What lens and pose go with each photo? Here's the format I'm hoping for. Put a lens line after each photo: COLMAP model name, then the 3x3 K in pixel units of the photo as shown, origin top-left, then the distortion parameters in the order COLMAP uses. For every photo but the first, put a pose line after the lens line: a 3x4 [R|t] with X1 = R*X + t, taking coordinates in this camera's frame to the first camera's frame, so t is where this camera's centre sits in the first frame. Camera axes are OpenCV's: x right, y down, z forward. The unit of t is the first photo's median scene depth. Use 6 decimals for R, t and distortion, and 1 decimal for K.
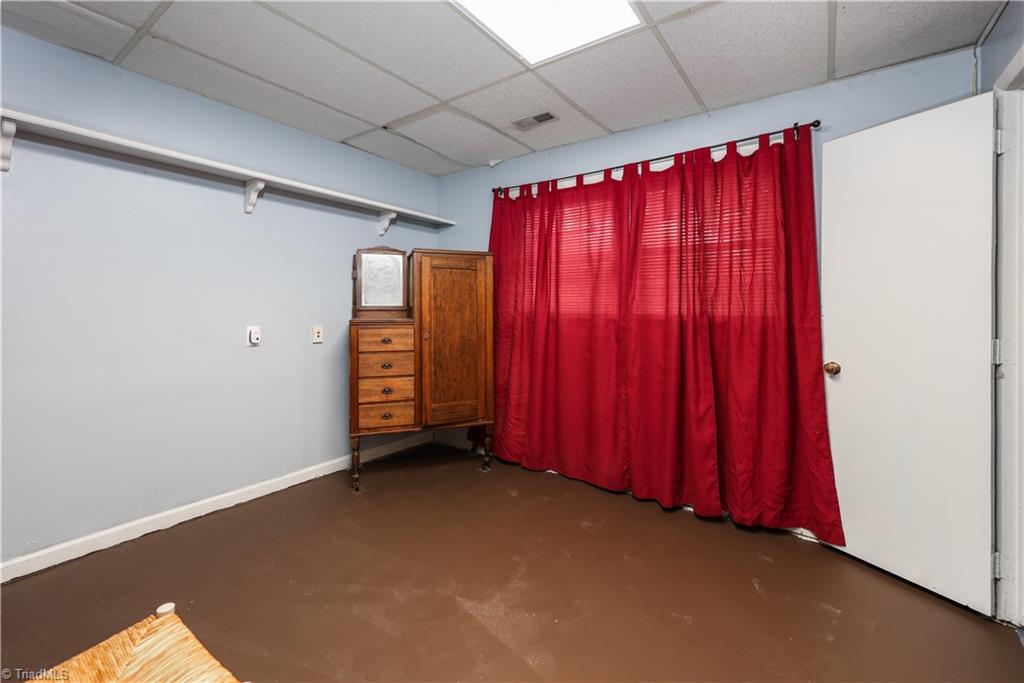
lens RADIAL K [[424.6, 0, 522.6], [0, 424.6, 299.2], [0, 0, 1]] dist [-0.004315, 0.000665]
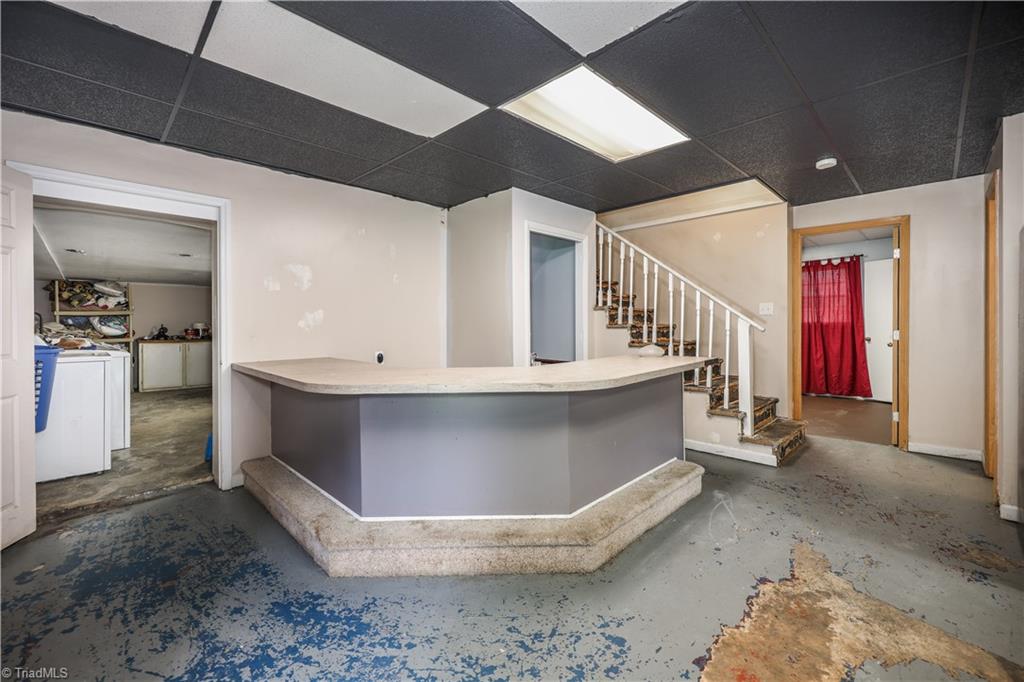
lens RADIAL K [[424.6, 0, 518.9], [0, 424.6, 322.4], [0, 0, 1]] dist [-0.004315, 0.000665]
pose [[0.986533, -0.008992, -0.163316, -1.070878], [0.009697, 0.999947, 0.003518, 0.009952], [0.163276, -0.005054, 0.986568, -2.083414]]
